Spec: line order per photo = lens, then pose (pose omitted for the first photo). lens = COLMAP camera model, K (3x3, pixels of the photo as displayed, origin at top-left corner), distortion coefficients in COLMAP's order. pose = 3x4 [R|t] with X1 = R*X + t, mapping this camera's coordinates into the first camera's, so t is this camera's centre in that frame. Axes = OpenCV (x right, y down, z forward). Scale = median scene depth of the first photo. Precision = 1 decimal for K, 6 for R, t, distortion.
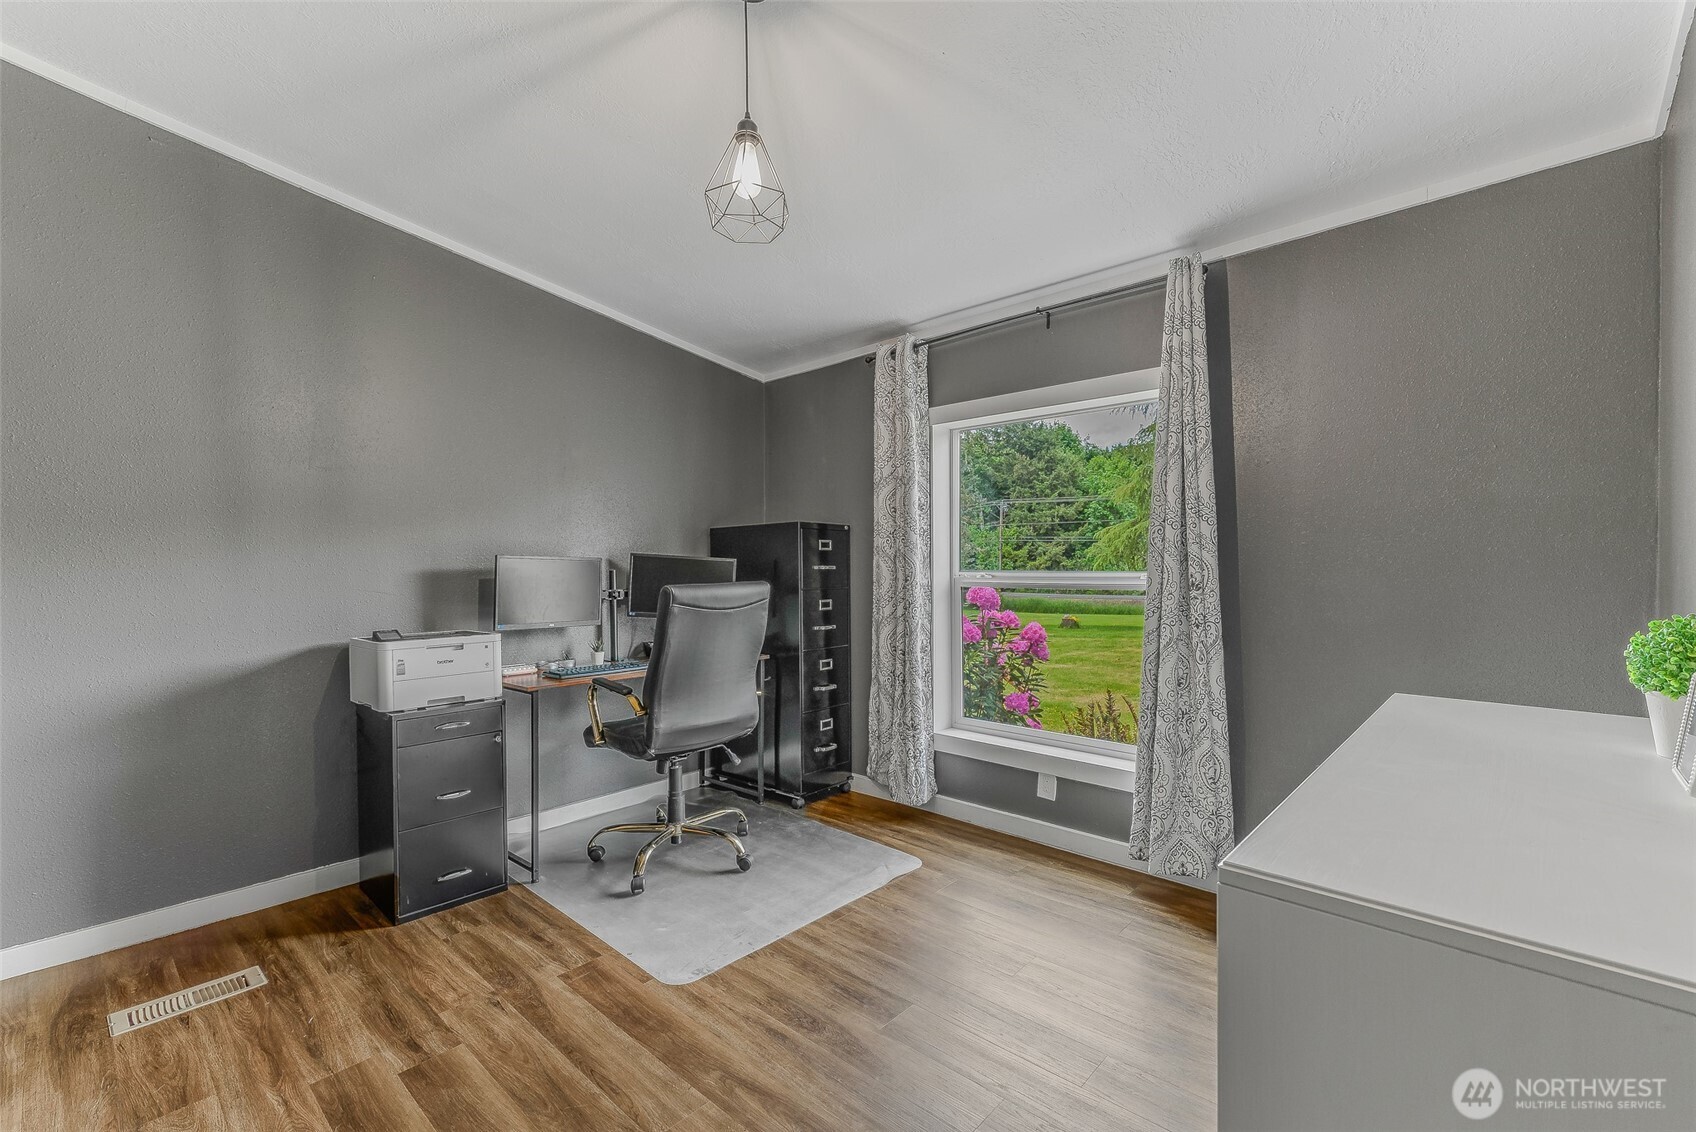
lens RADIAL K [[729.4, 0, 854.1], [0, 729.4, 564.0], [0, 0, 1]] dist [0.009958, -0.000579]
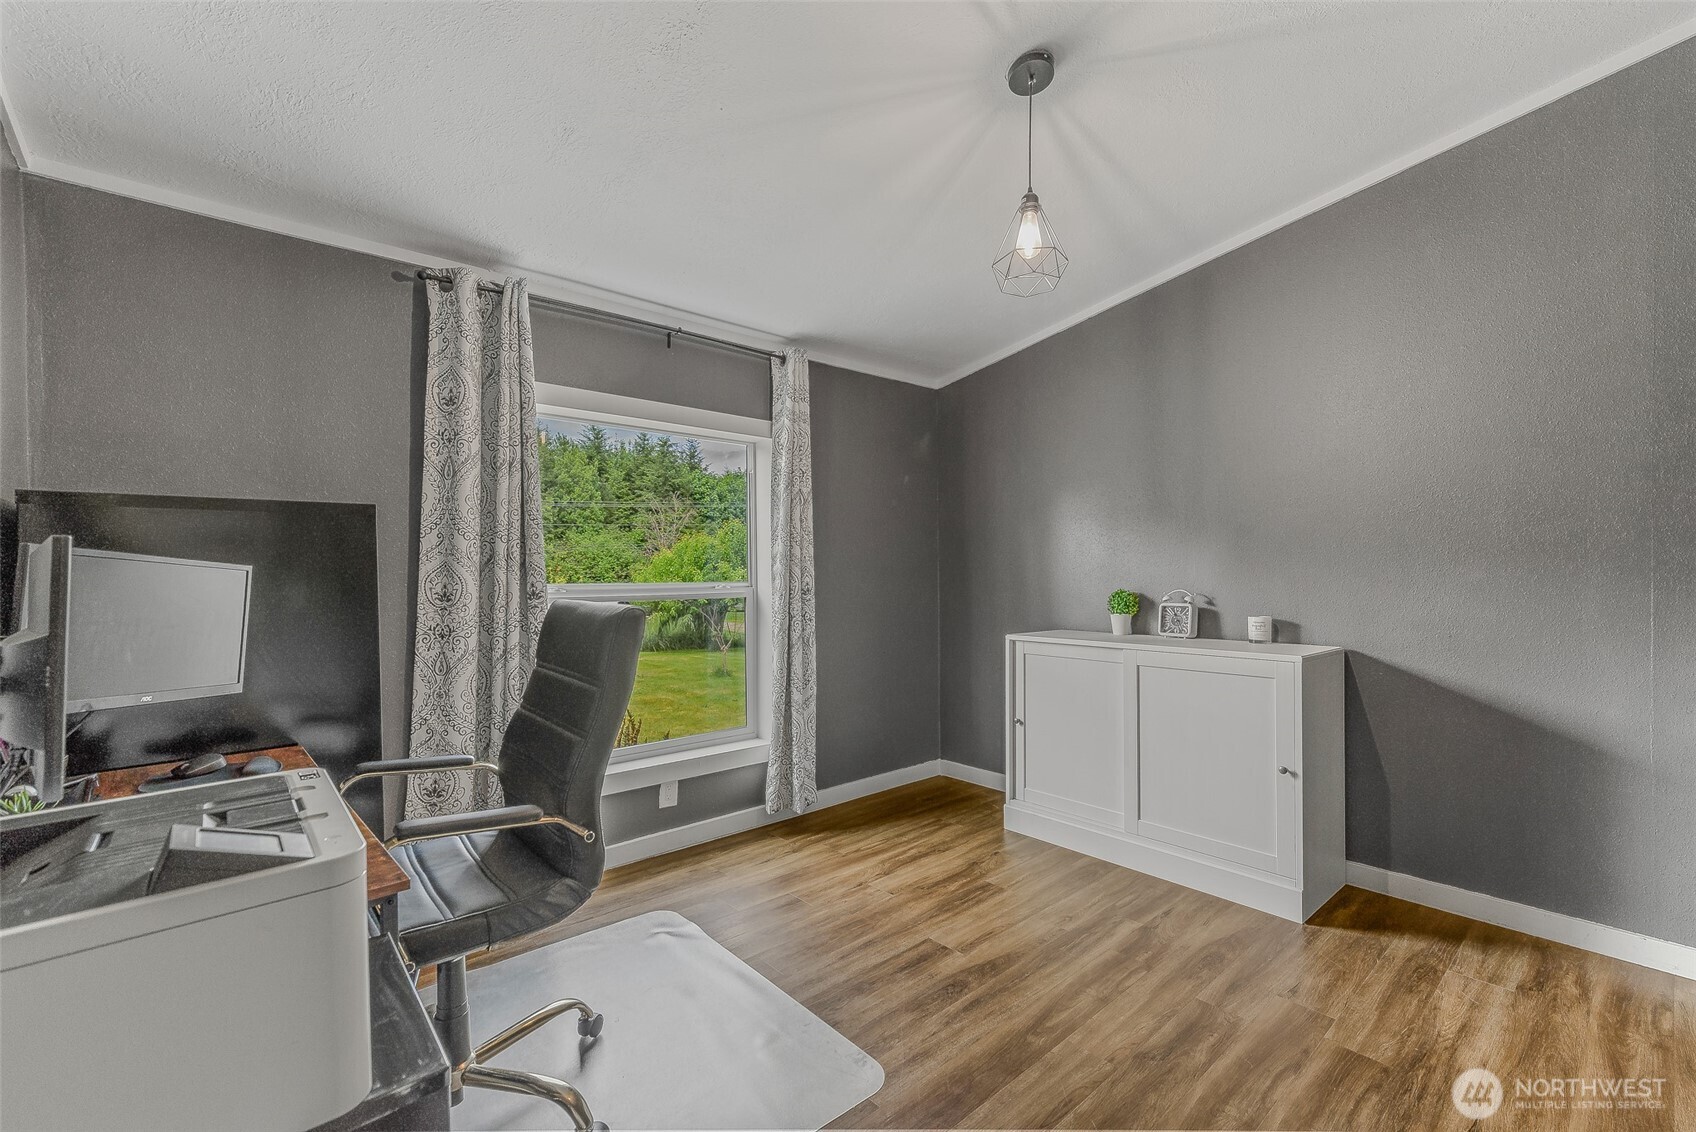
lens RADIAL K [[729.4, 0, 854.1], [0, 729.4, 564.0], [0, 0, 1]] dist [0.009958, -0.000579]
pose [[0.098422, 0.022924, 0.994881, -1.005272], [0.008306, 0.999681, -0.023856, 0.014274], [-0.995110, 0.010611, 0.098200, 0.881002]]
